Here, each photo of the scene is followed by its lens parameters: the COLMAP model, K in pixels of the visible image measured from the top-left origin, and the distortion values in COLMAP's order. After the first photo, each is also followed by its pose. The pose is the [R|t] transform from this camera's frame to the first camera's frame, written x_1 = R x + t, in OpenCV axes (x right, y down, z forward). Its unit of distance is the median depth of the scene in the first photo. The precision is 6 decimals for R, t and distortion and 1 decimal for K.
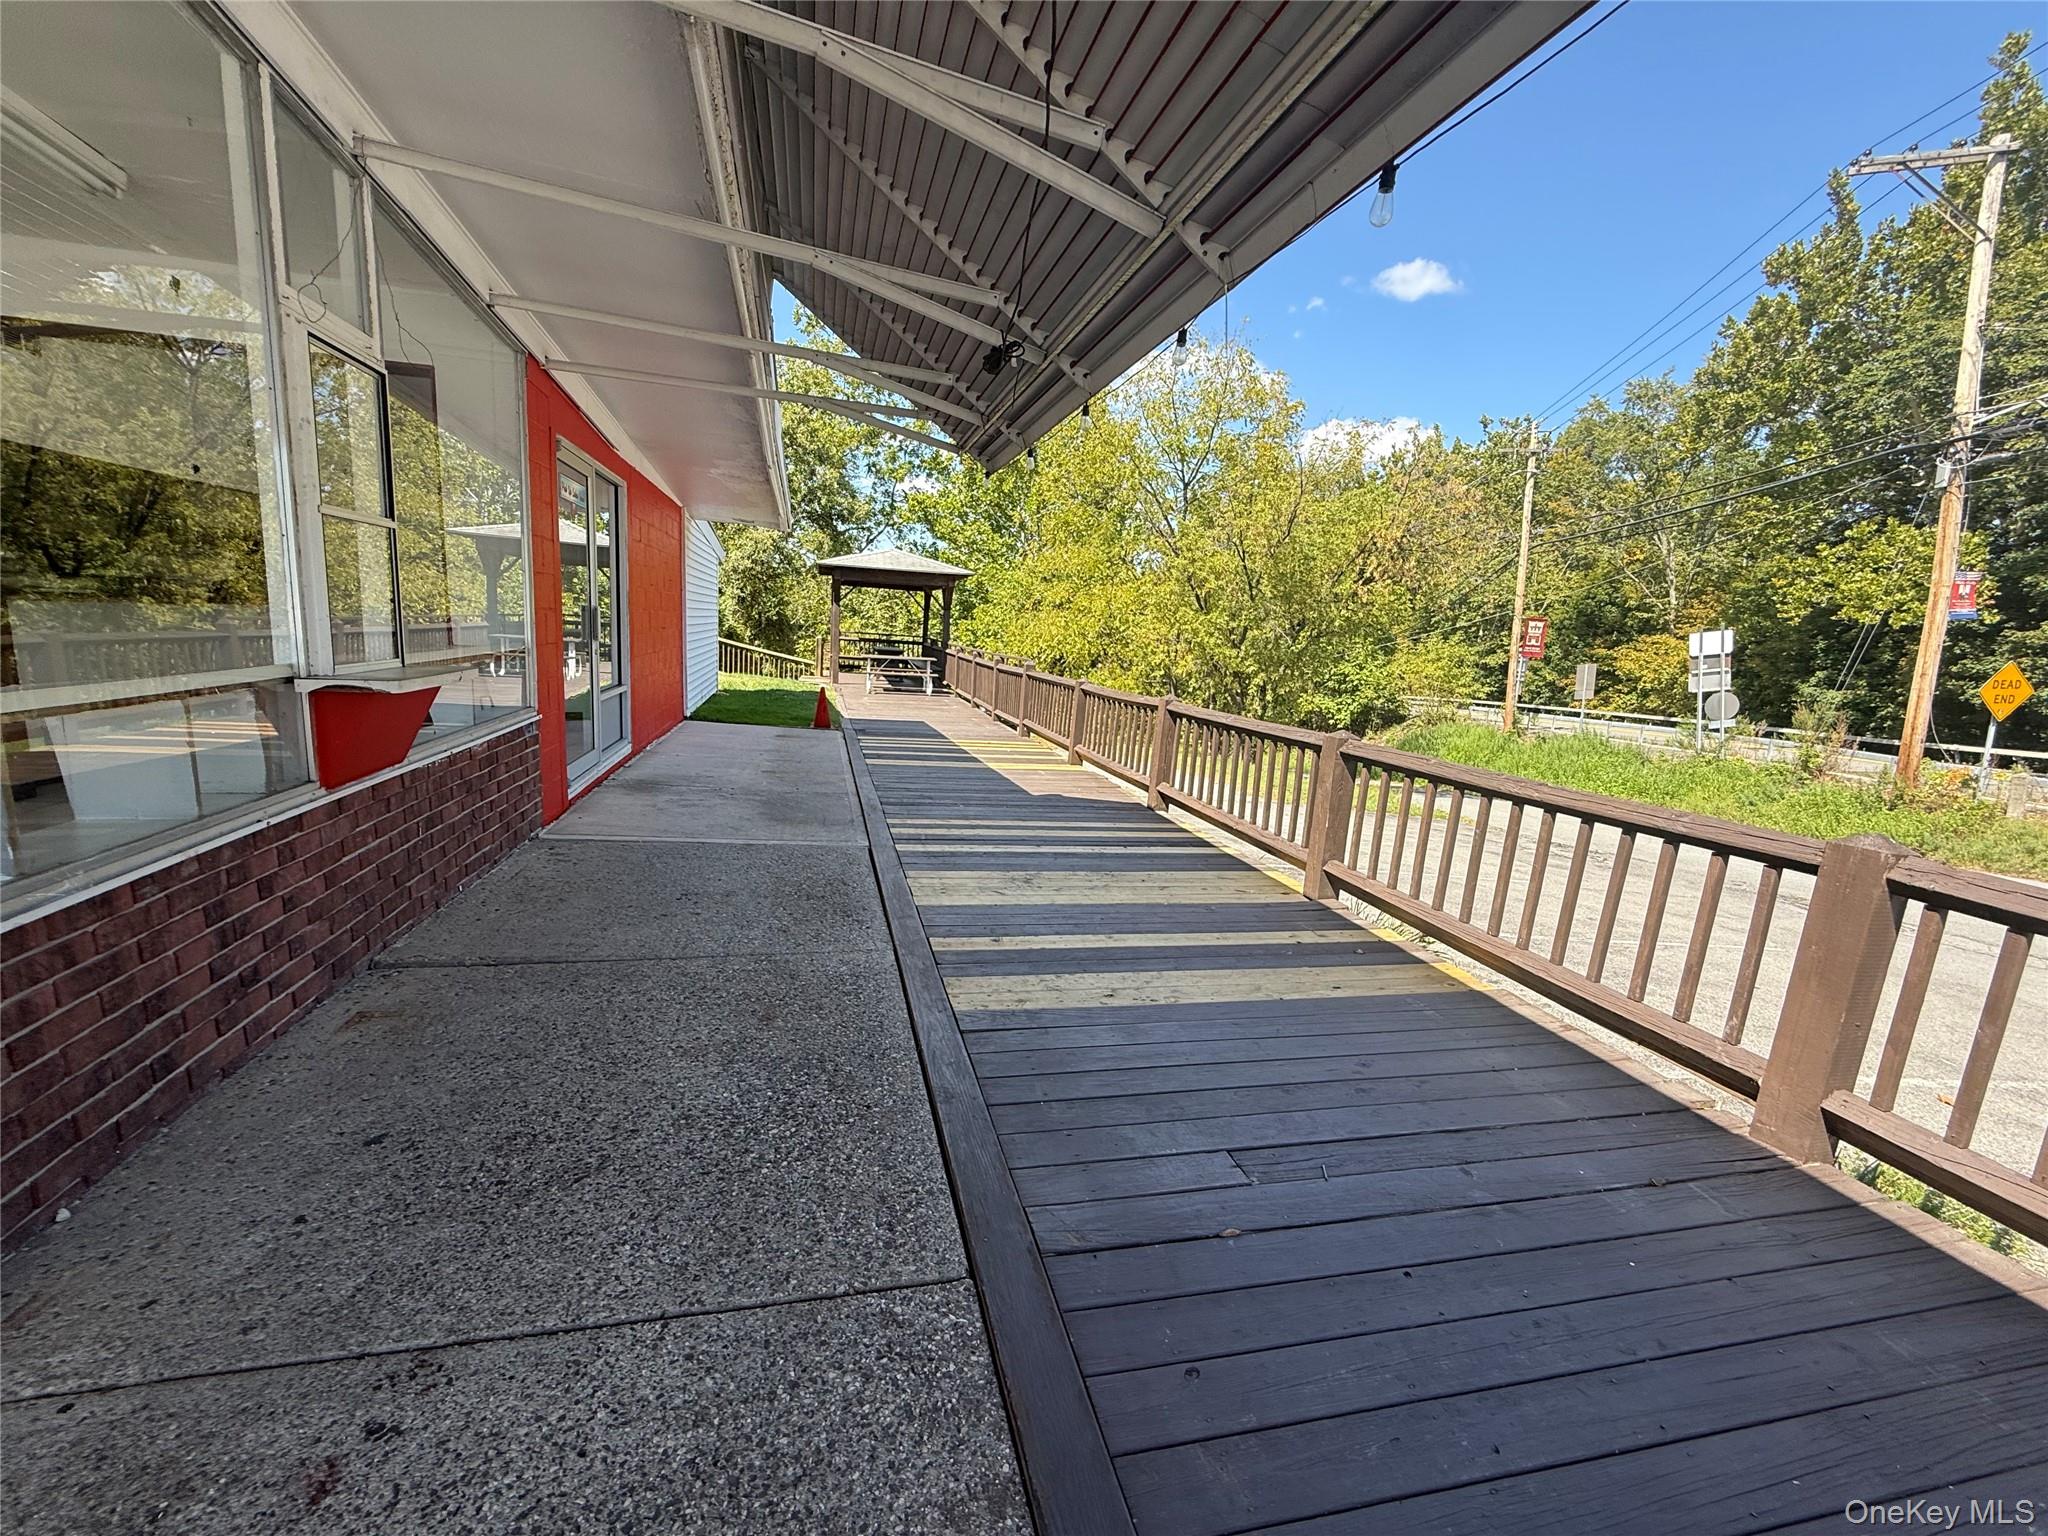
lens RADIAL K [[792.7, 0, 998.8], [0, 792.7, 766.5], [0, 0, 1]] dist [-0.000185, -0.000148]
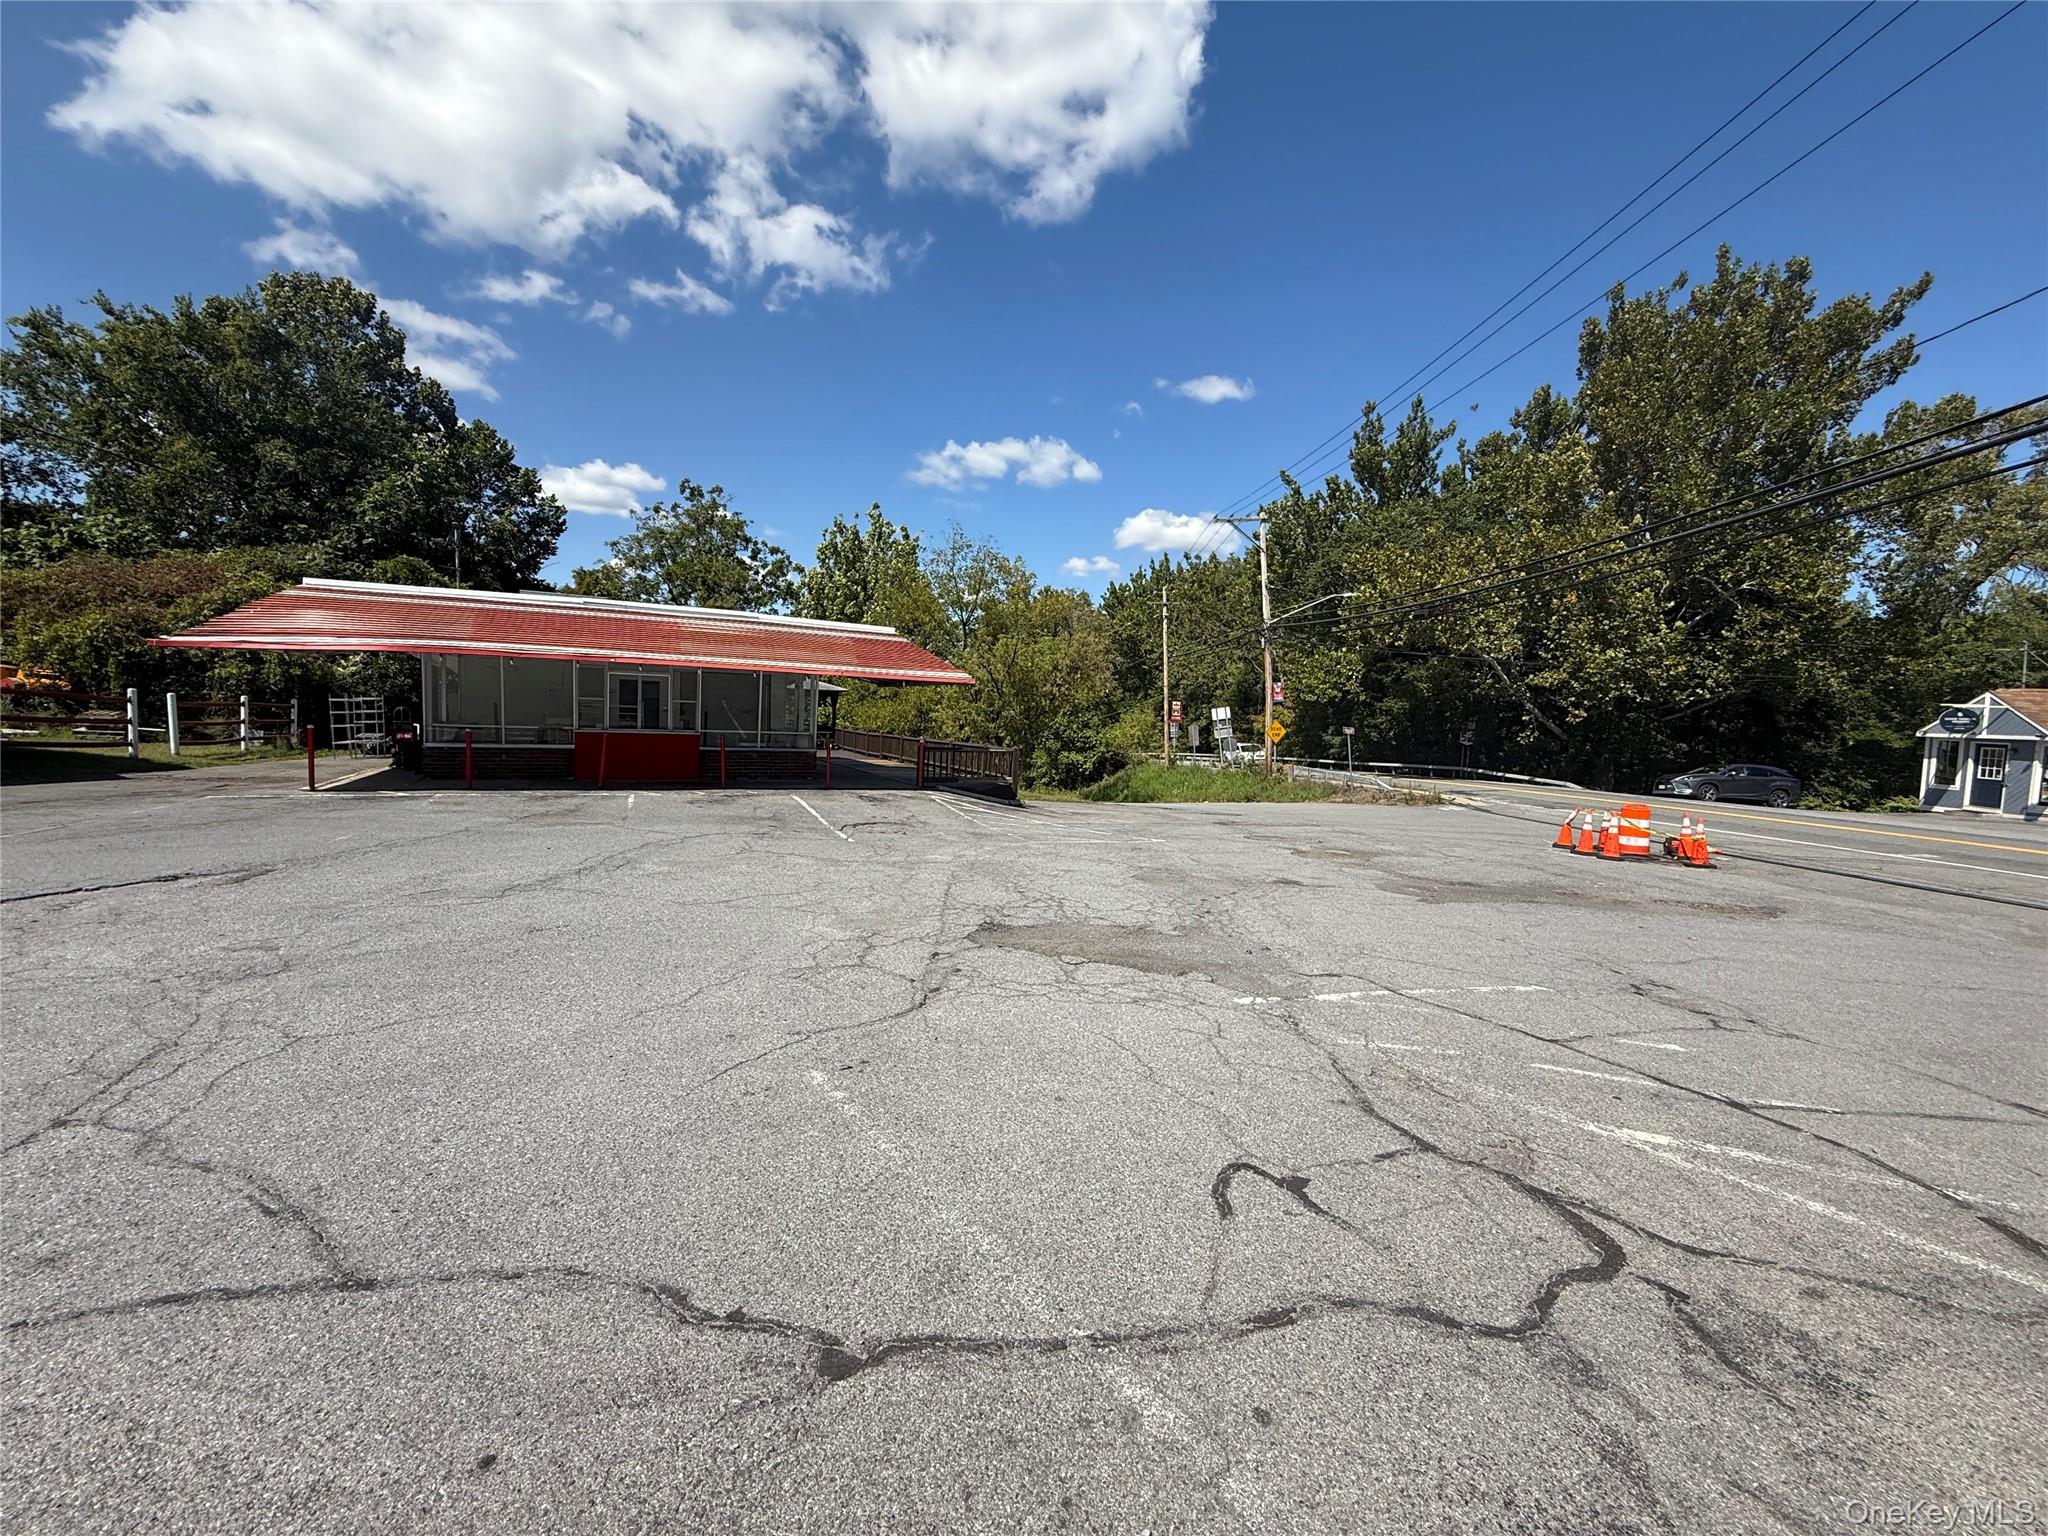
lens RADIAL K [[821.4, 0, 1008.2], [0, 821.4, 771.7], [0, 0, 1]] dist [0.097334, -0.000086]
pose [[0.981790, -0.043760, 0.184859, 0.014632], [0.059891, 0.994782, -0.082600, 0.084525], [-0.180280, 0.092167, 0.979288, -0.600176]]
